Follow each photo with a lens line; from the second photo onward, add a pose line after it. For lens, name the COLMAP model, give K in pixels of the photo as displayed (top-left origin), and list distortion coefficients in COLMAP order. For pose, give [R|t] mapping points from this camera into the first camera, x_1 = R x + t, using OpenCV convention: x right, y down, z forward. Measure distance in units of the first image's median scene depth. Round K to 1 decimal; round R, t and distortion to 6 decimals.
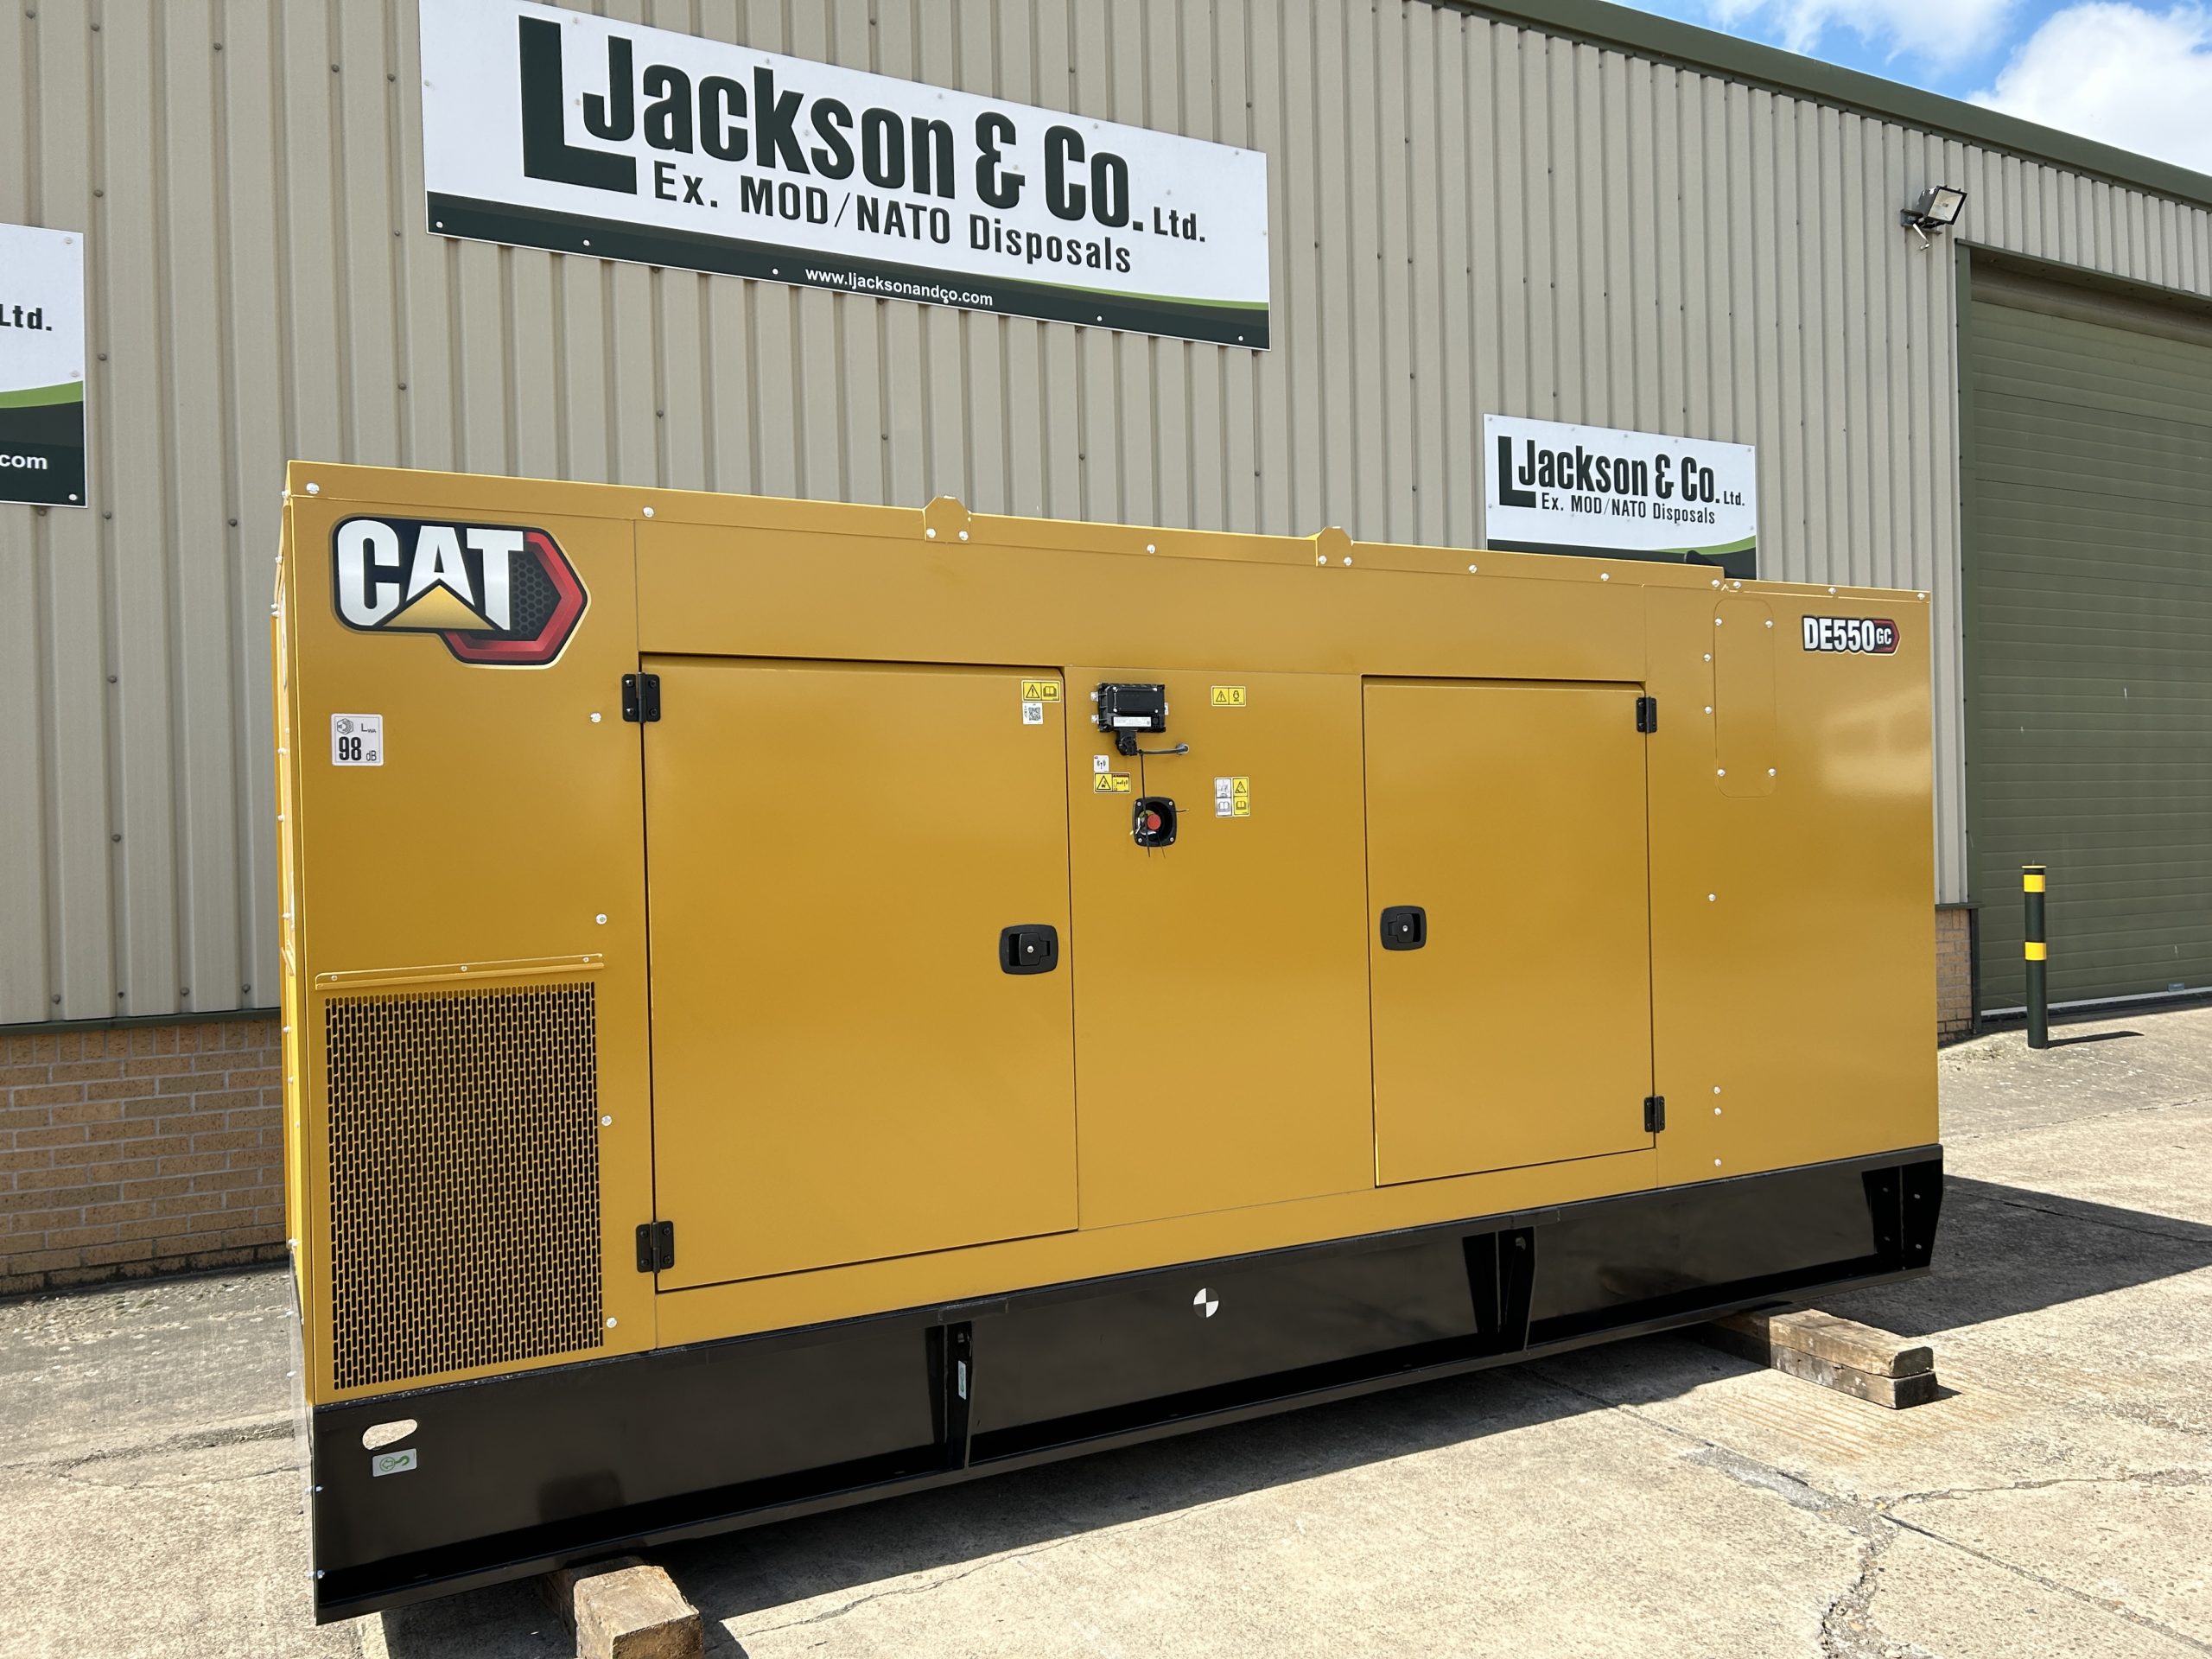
lens RADIAL K [[1652.0, 0, 1111.8], [0, 1652.0, 838.6], [0, 0, 1]] dist [0.040226, -0.032618]
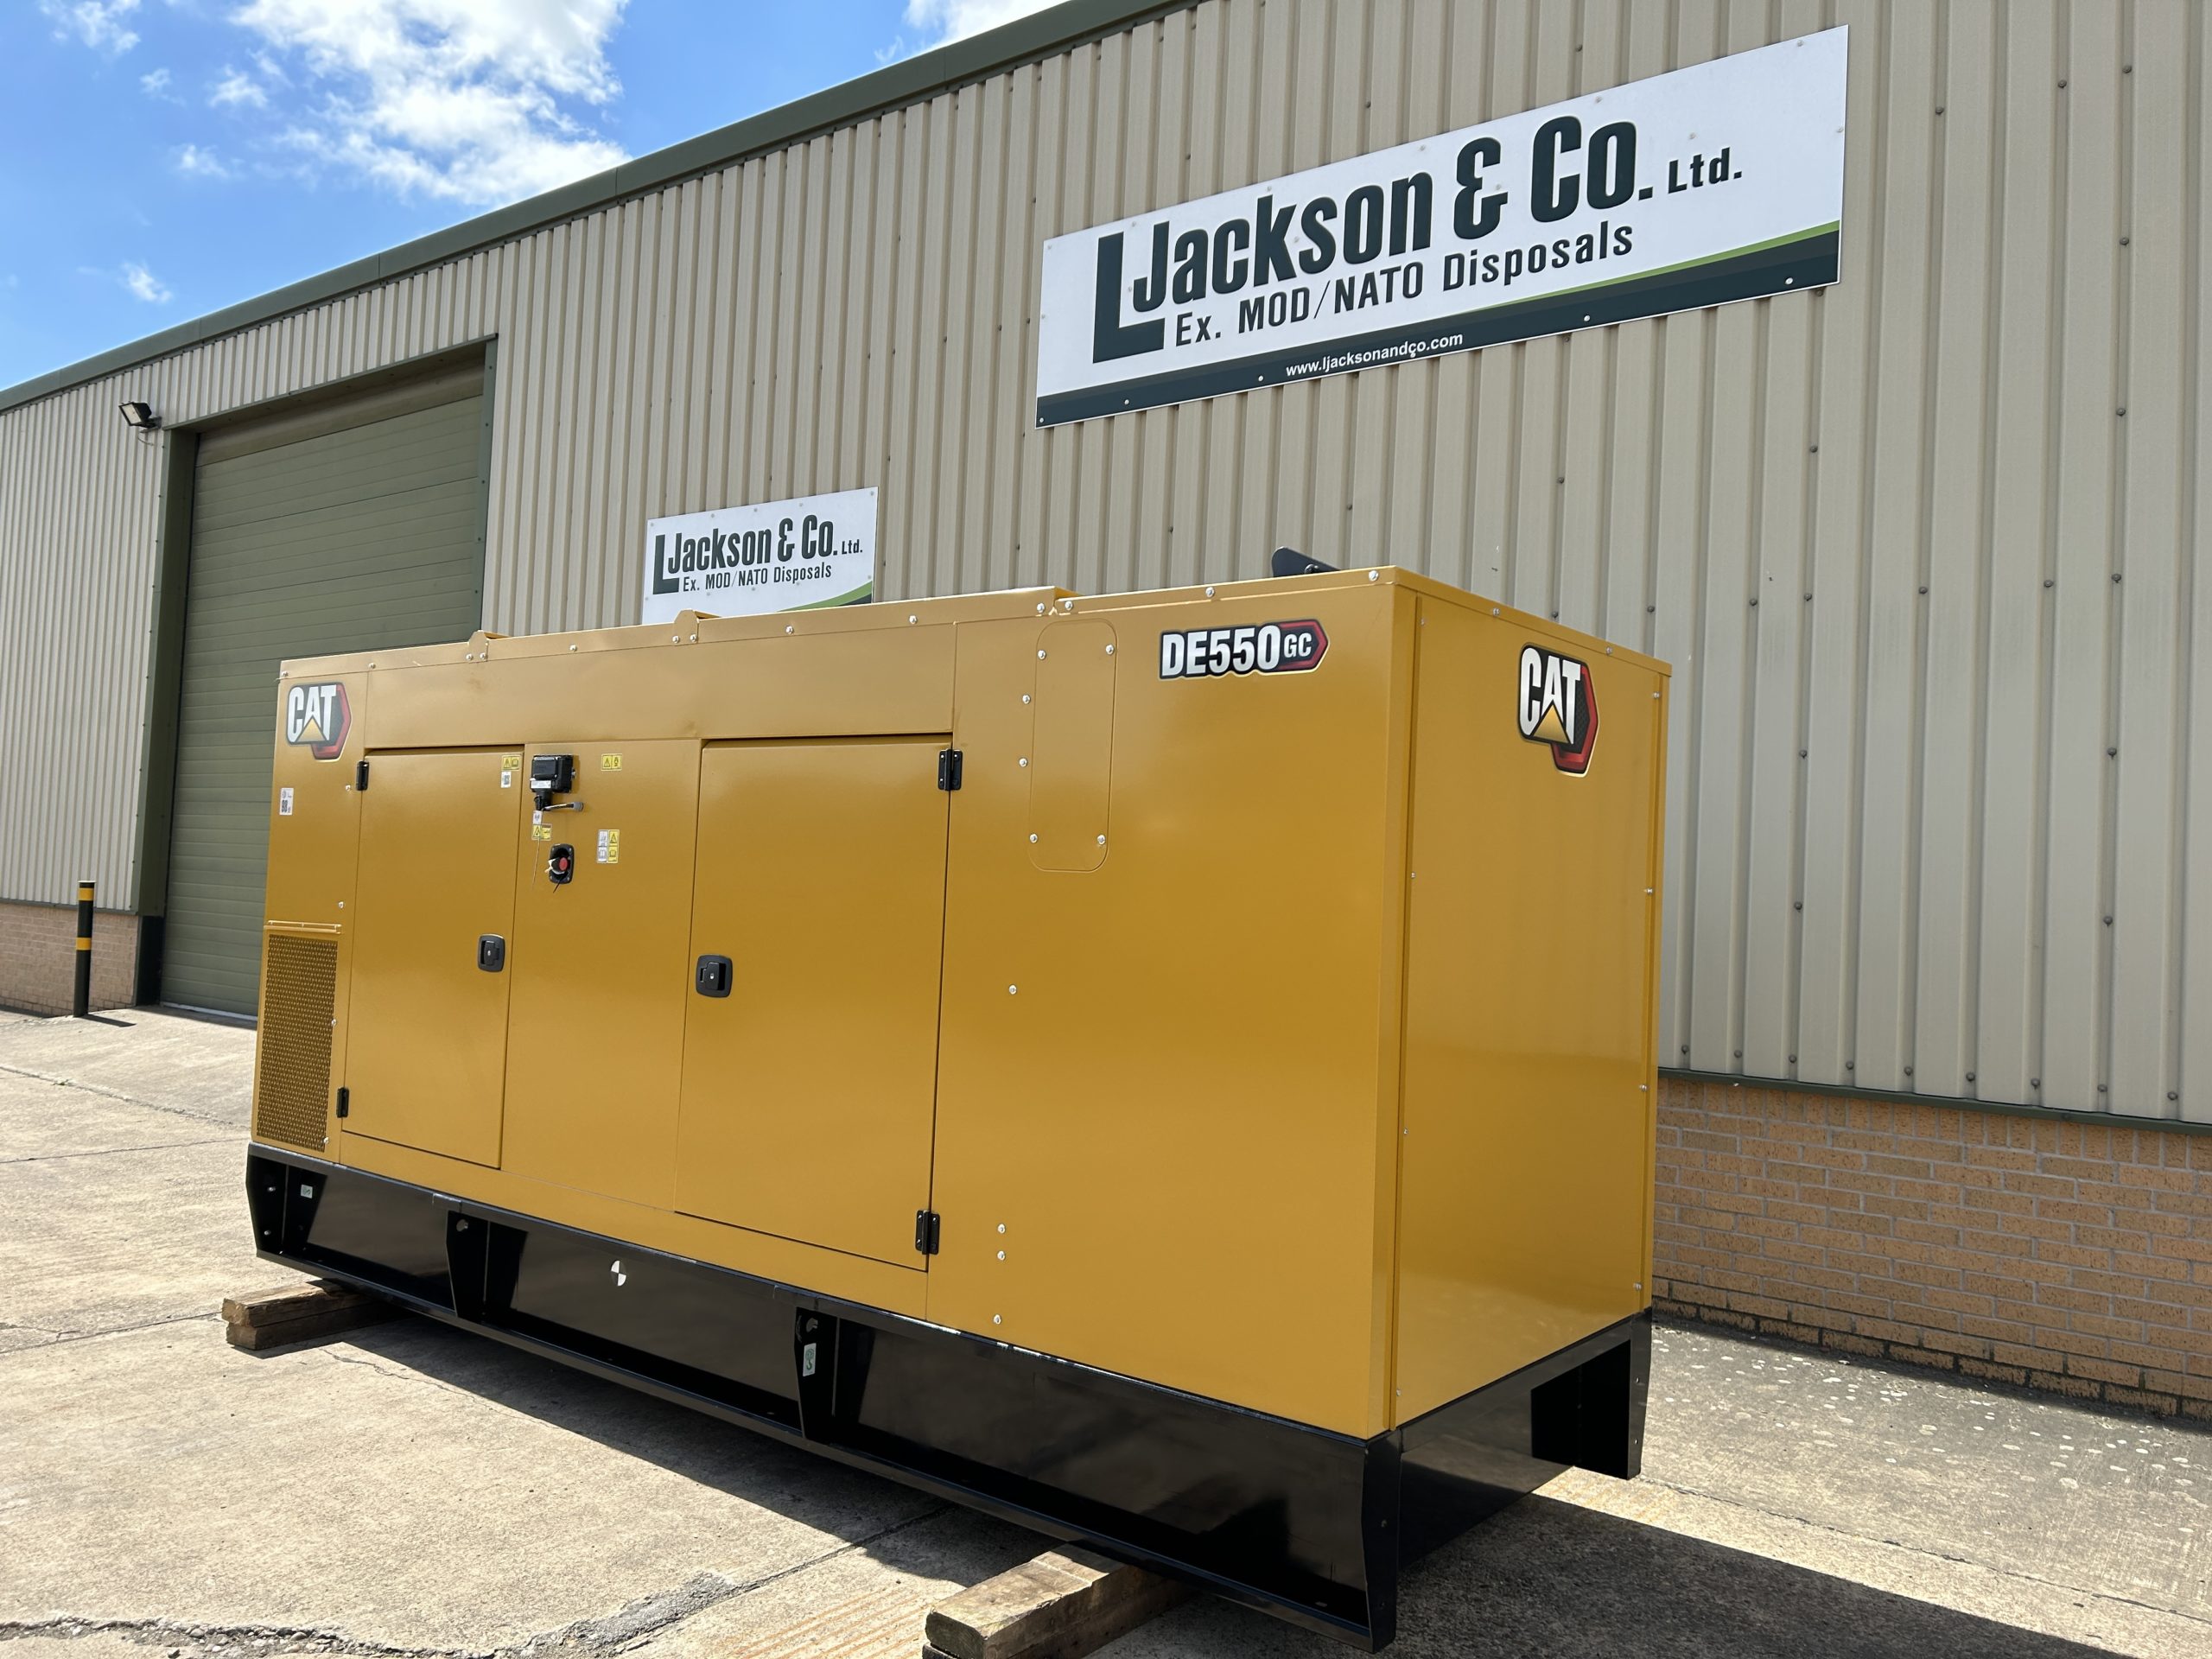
lens RADIAL K [[1660.6, 0, 1106.0], [0, 1660.6, 829.5], [0, 0, 1]] dist [0.062497, -0.099927]
pose [[0.414362, 0.009719, -0.910060, 0.766504], [-0.055391, 0.998359, -0.014558, -0.023702], [0.908425, 0.056441, 0.414220, 0.476055]]
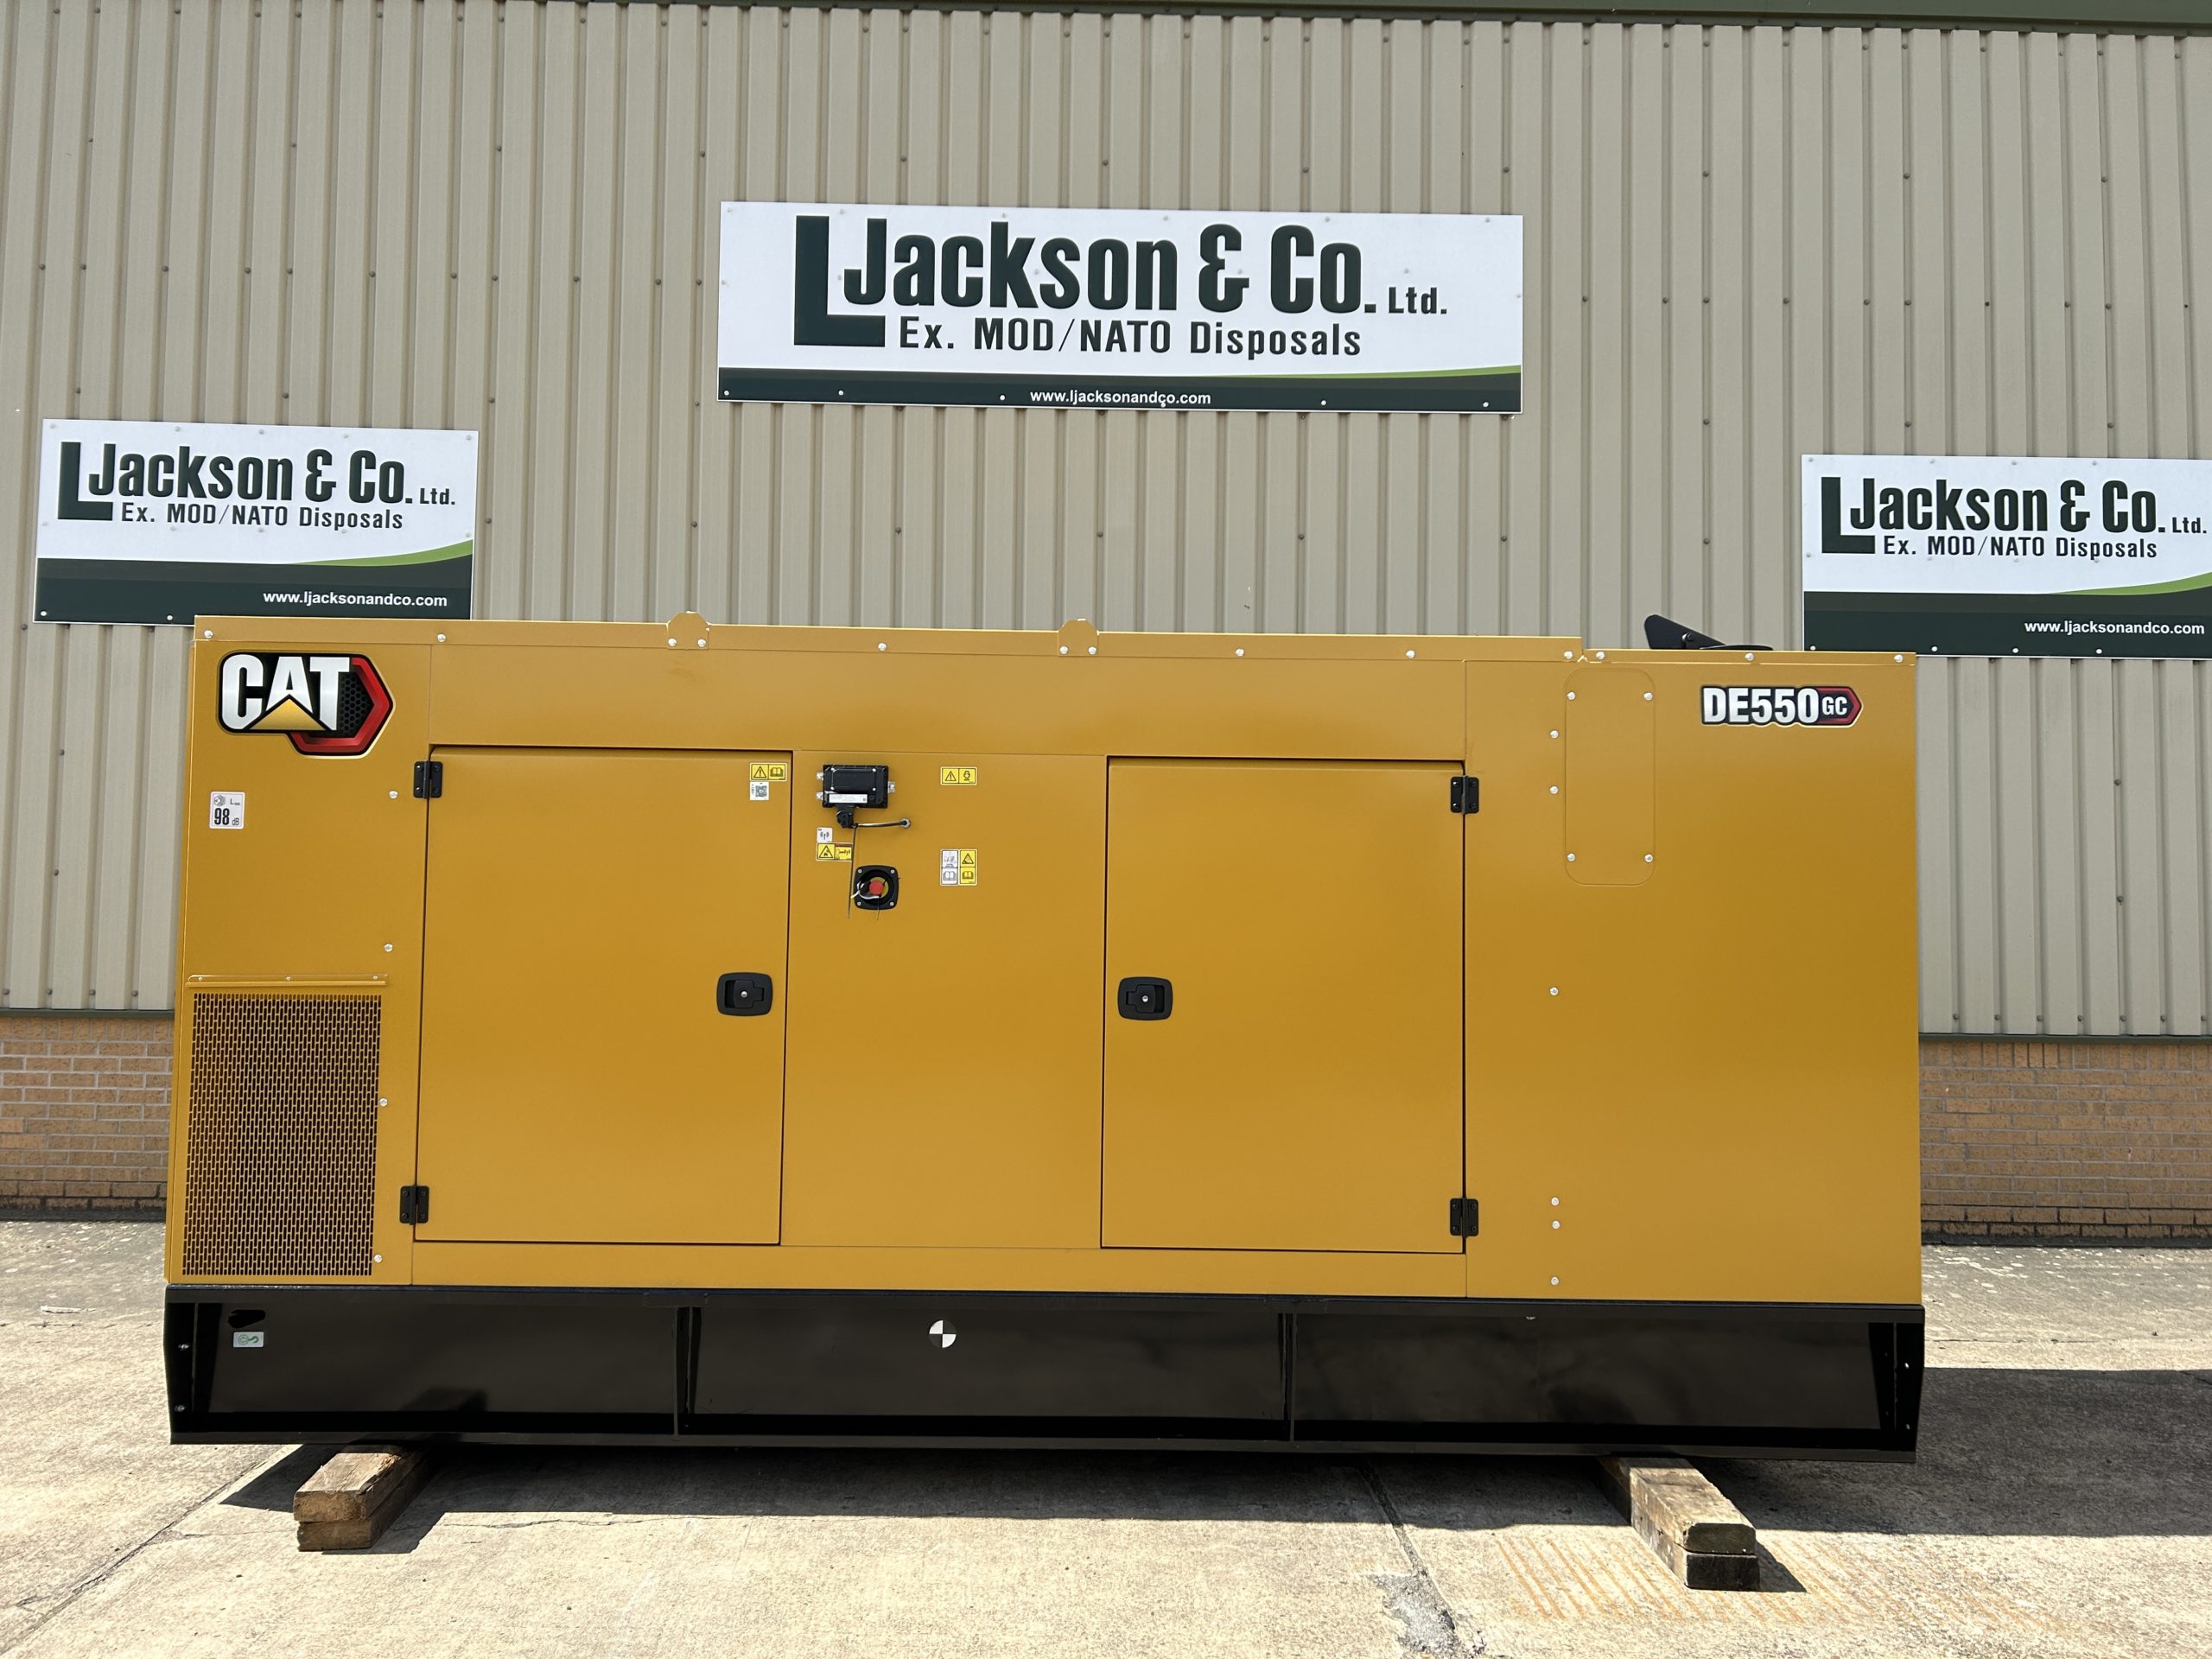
lens RADIAL K [[1645.9, 0, 1091.8], [0, 1645.9, 824.4], [0, 0, 1]] dist [0.067121, -0.072848]
pose [[0.890423, 0.014687, -0.454896, 0.375690], [-0.035614, 0.998663, -0.037469, -0.009424], [0.453738, 0.049564, 0.889756, 0.036412]]
